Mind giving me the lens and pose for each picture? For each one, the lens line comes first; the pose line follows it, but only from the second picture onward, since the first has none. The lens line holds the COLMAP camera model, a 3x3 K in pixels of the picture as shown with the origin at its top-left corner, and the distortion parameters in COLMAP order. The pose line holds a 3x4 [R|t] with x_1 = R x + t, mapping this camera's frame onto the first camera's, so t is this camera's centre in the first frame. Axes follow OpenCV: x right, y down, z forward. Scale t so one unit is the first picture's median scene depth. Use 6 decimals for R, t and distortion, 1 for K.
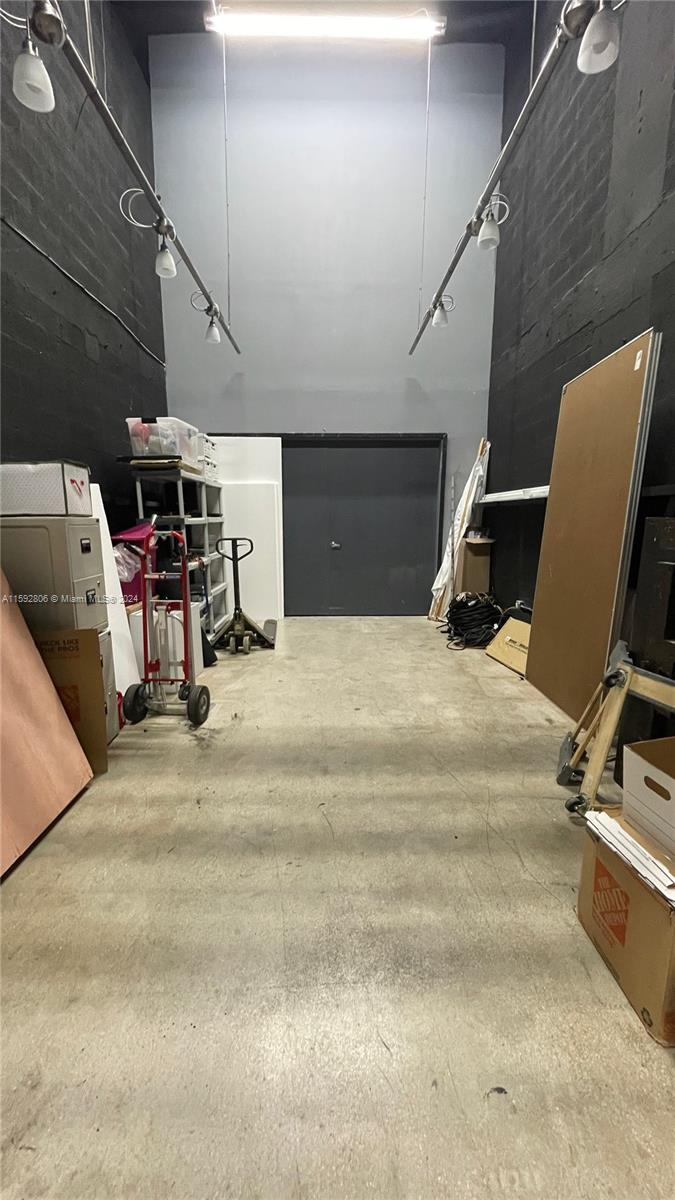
lens RADIAL K [[491.5, 0, 337.1], [0, 491.5, 604.9], [0, 0, 1]] dist [-0.000019, 0.000004]
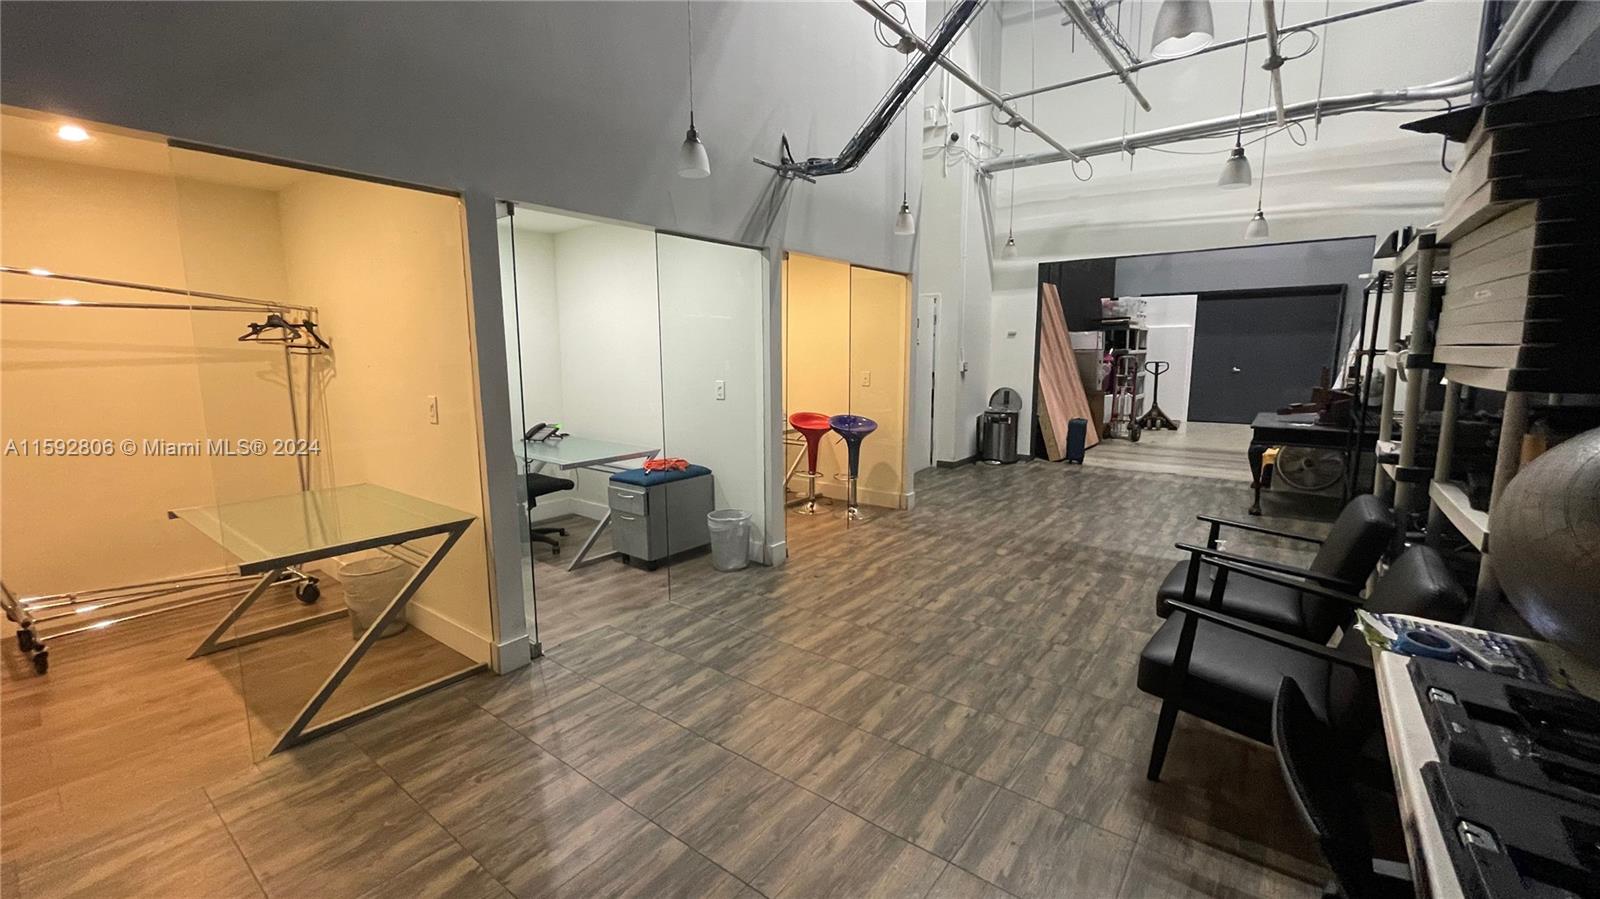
lens RADIAL K [[655.4, 0, 802.5], [0, 655.4, 447.4], [0, 0, 1]] dist [-0.000019, 0.000004]
pose [[0.787842, 0.084008, -0.610121, 0.228099], [-0.103133, 0.994660, 0.003782, 0.270246], [0.607181, 0.059944, 0.792299, -1.489873]]
